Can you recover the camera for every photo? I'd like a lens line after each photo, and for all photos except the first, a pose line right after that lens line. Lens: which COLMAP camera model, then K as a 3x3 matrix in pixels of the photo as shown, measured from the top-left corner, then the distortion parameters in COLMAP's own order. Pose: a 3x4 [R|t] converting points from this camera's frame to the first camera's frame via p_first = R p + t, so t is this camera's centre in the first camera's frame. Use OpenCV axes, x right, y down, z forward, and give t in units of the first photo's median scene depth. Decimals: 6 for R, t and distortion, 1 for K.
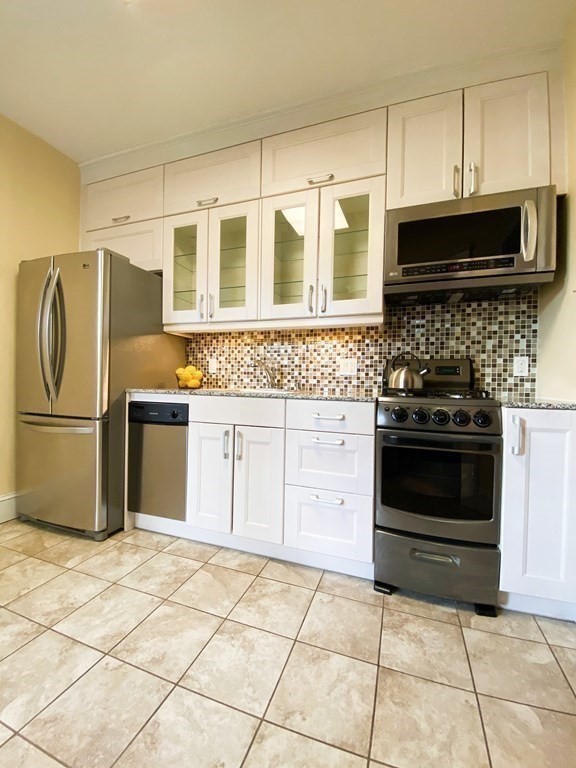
lens RADIAL K [[310.7, 0, 282.4], [0, 310.7, 381.6], [0, 0, 1]] dist [-0.013396, -0.005525]
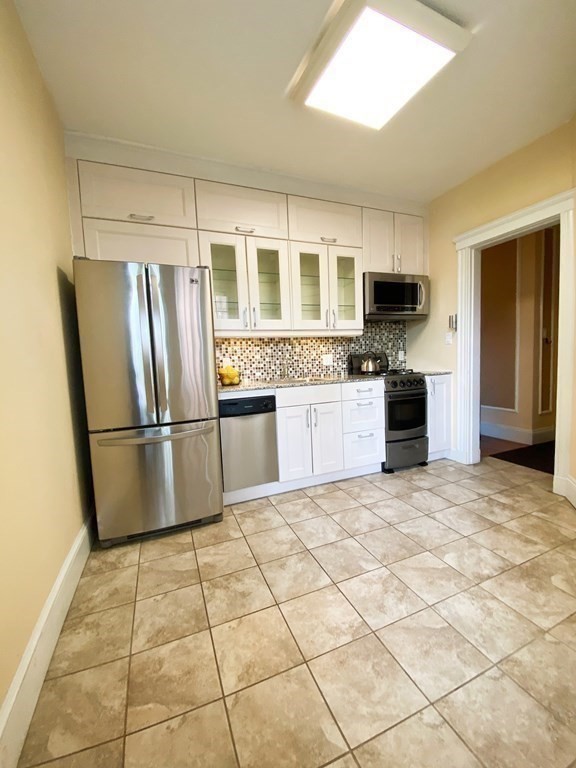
lens RADIAL K [[310.7, 0, 278.4], [0, 310.7, 383.2], [0, 0, 1]] dist [-0.013396, -0.005525]
pose [[0.753802, -0.104127, 0.648799, -1.229088], [0.059603, 0.994129, 0.090300, -0.105581], [-0.654393, -0.029398, 0.755583, -0.025801]]
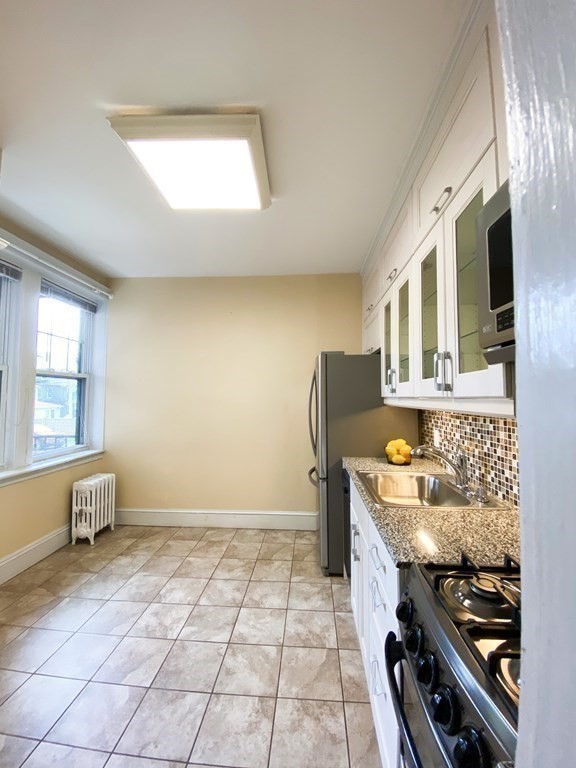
lens RADIAL K [[310.7, 0, 298.1], [0, 310.7, 370.1], [0, 0, 1]] dist [-0.013396, -0.005525]
pose [[0.302585, -0.087974, -0.949054, 0.730361], [-0.006943, 0.995501, -0.094493, -0.230878], [0.953097, 0.035181, 0.300613, 0.511810]]
